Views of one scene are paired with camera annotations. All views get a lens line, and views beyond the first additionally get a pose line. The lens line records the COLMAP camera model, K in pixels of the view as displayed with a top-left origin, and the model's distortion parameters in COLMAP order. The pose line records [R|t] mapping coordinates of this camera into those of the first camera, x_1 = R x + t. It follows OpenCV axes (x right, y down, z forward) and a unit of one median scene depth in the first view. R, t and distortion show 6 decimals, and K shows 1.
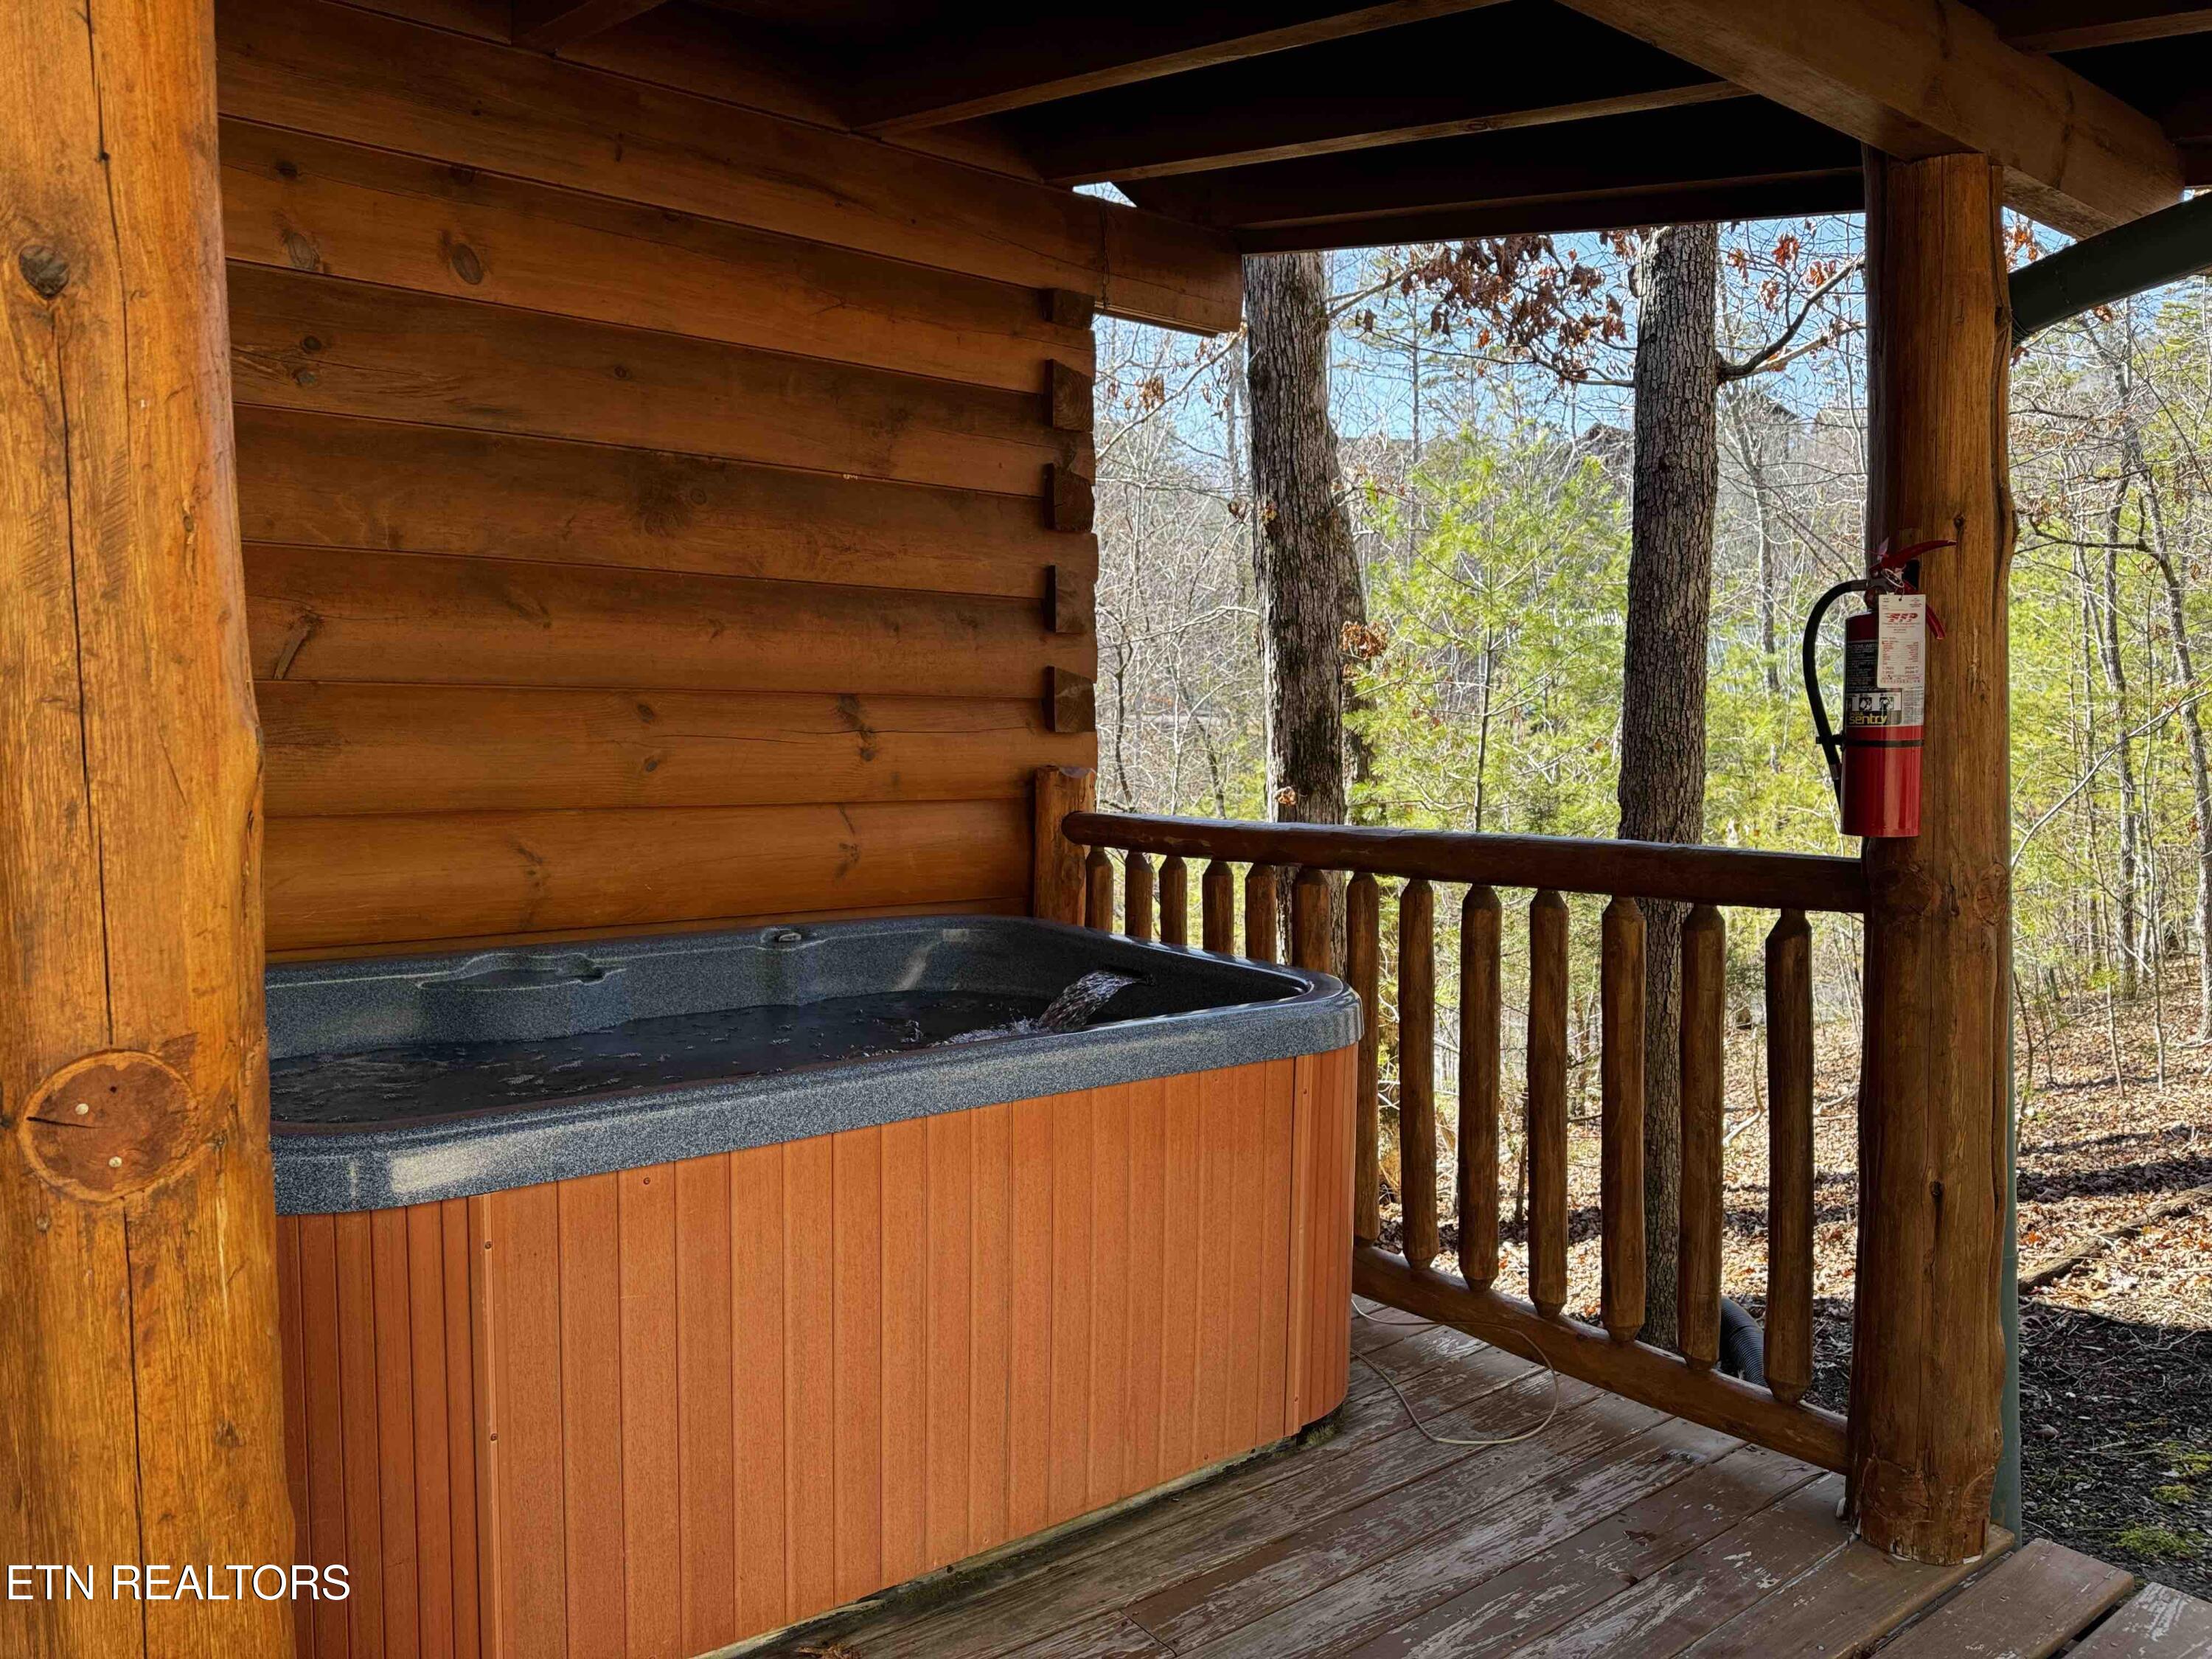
lens RADIAL K [[1522.5, 0, 1110.0], [0, 1522.5, 835.4], [0, 0, 1]] dist [0.151574, -0.275942]
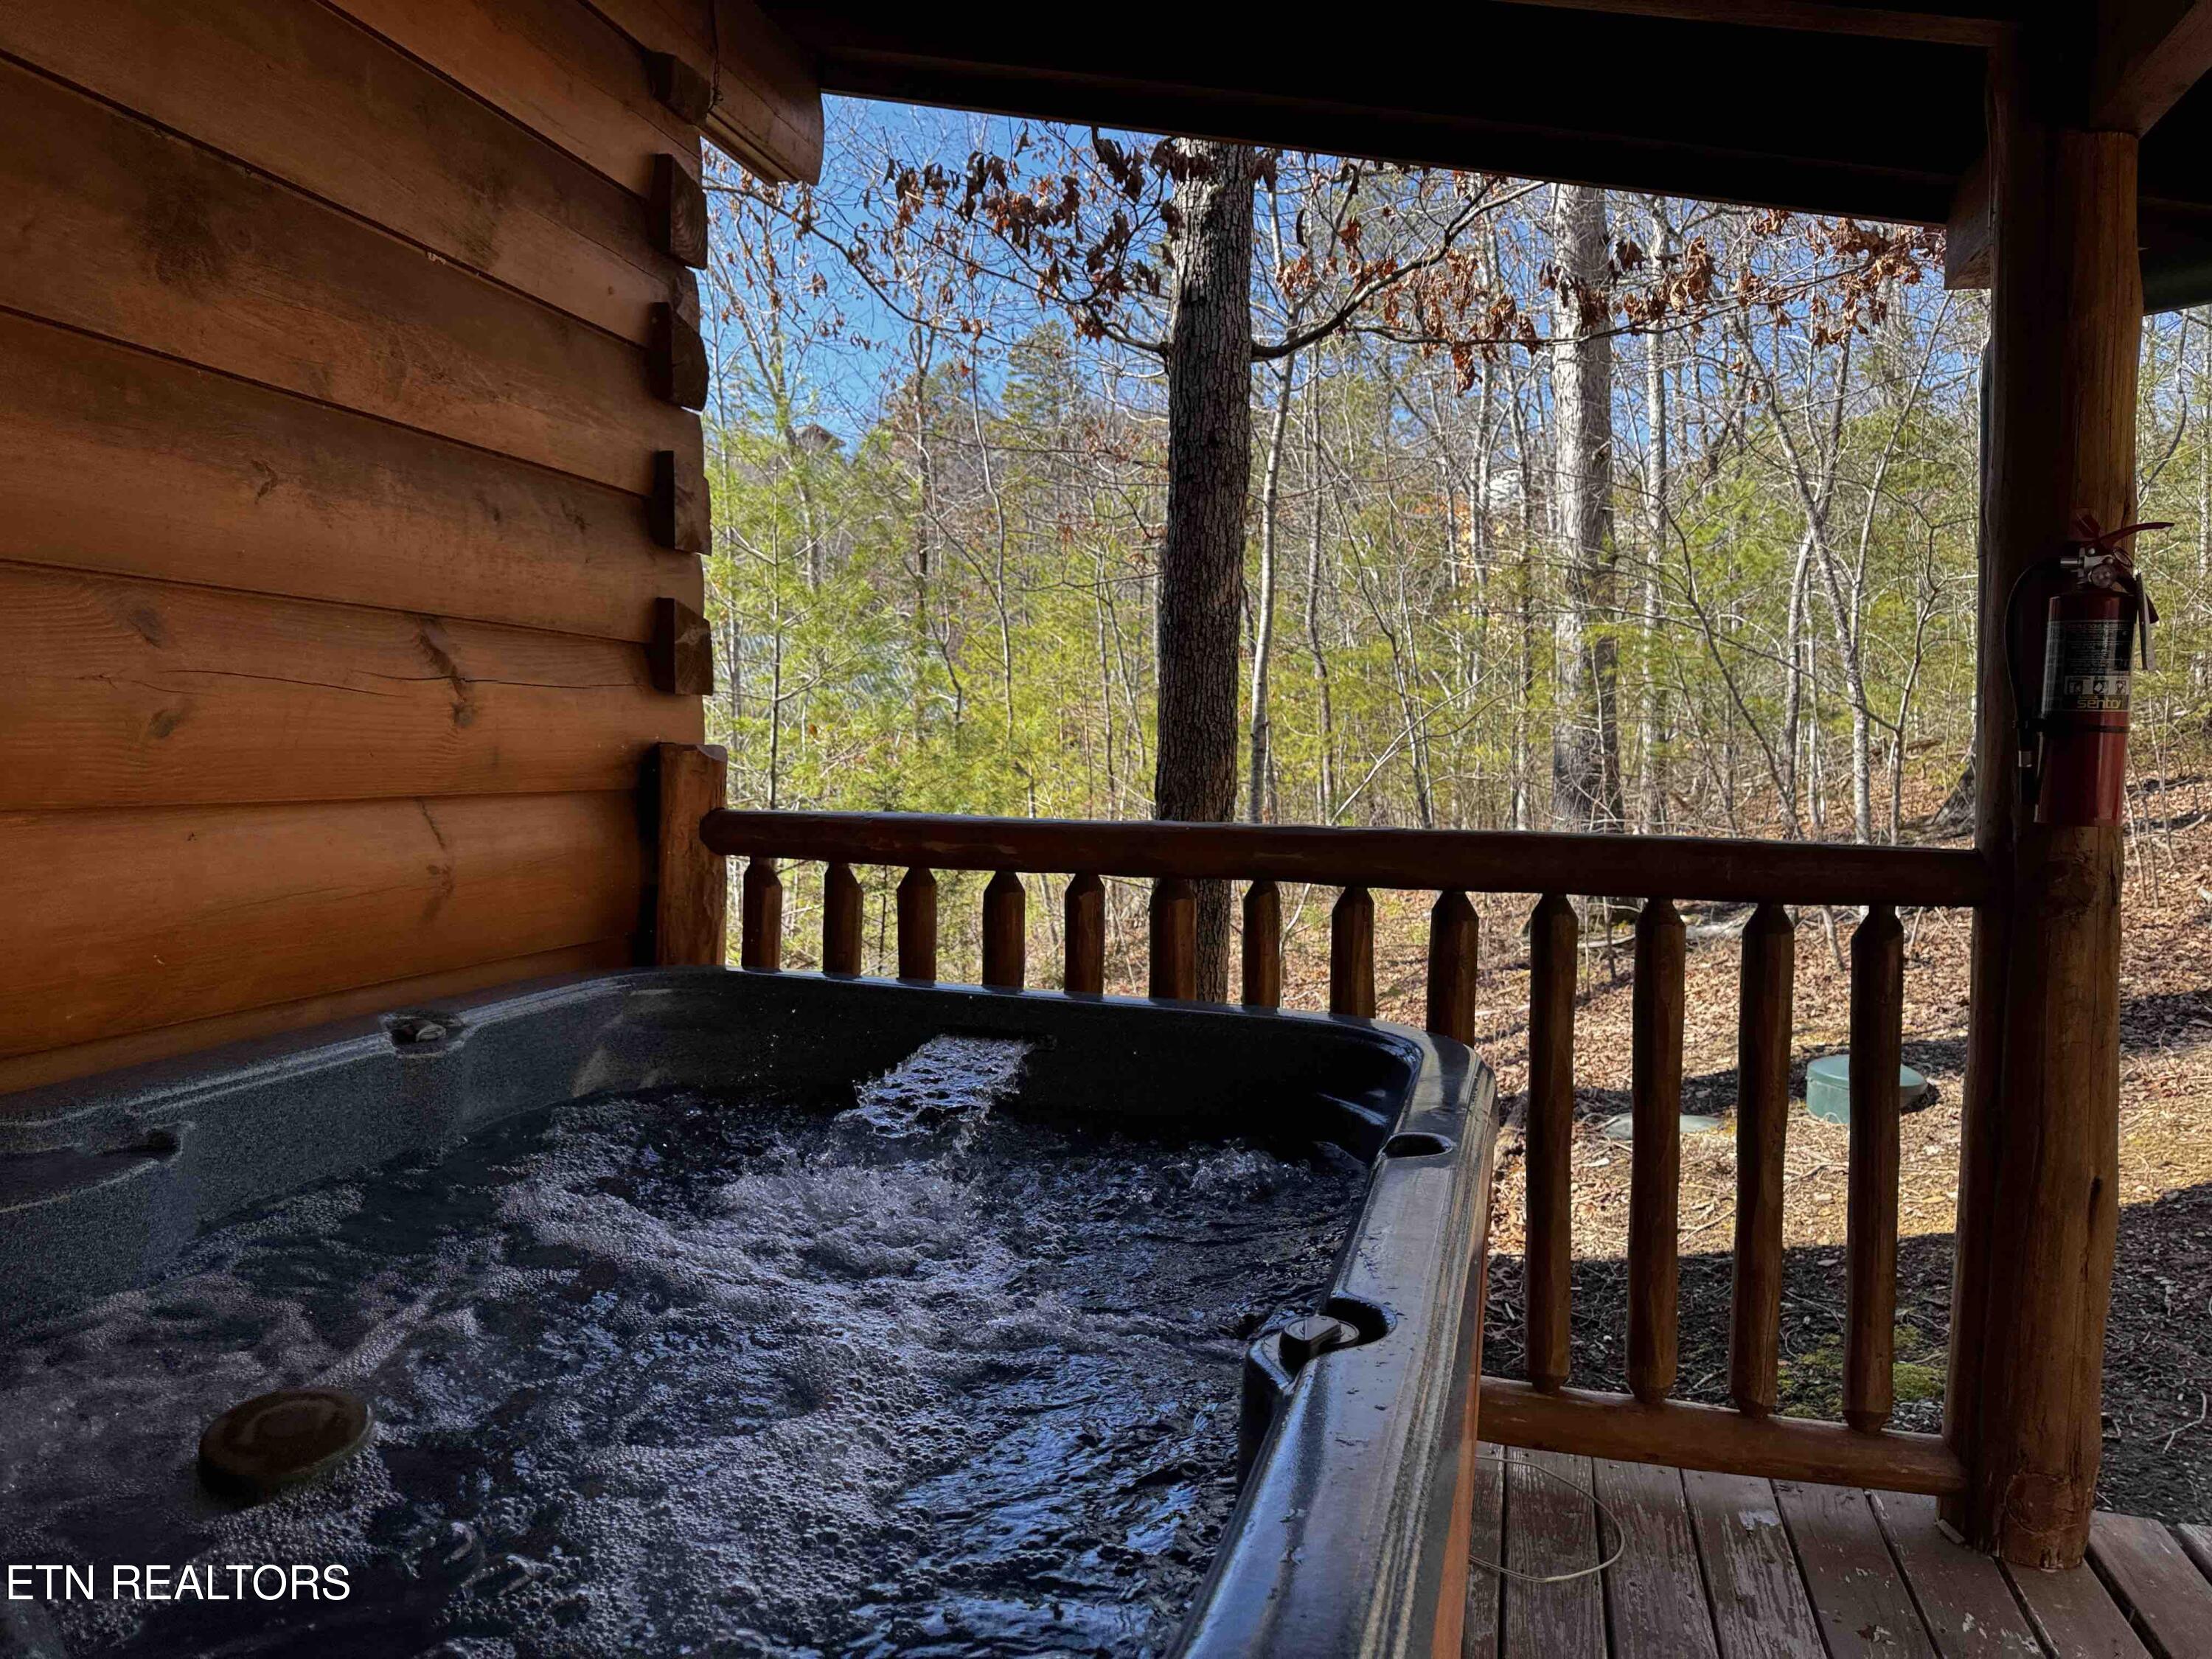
lens RADIAL K [[1534.3, 0, 1100.1], [0, 1534.3, 838.4], [0, 0, 1]] dist [0.066001, -0.082071]
pose [[0.800625, -0.022959, 0.598726, -0.326286], [0.014157, 0.999711, 0.019405, -0.012559], [-0.598998, -0.007060, 0.800719, 0.350254]]
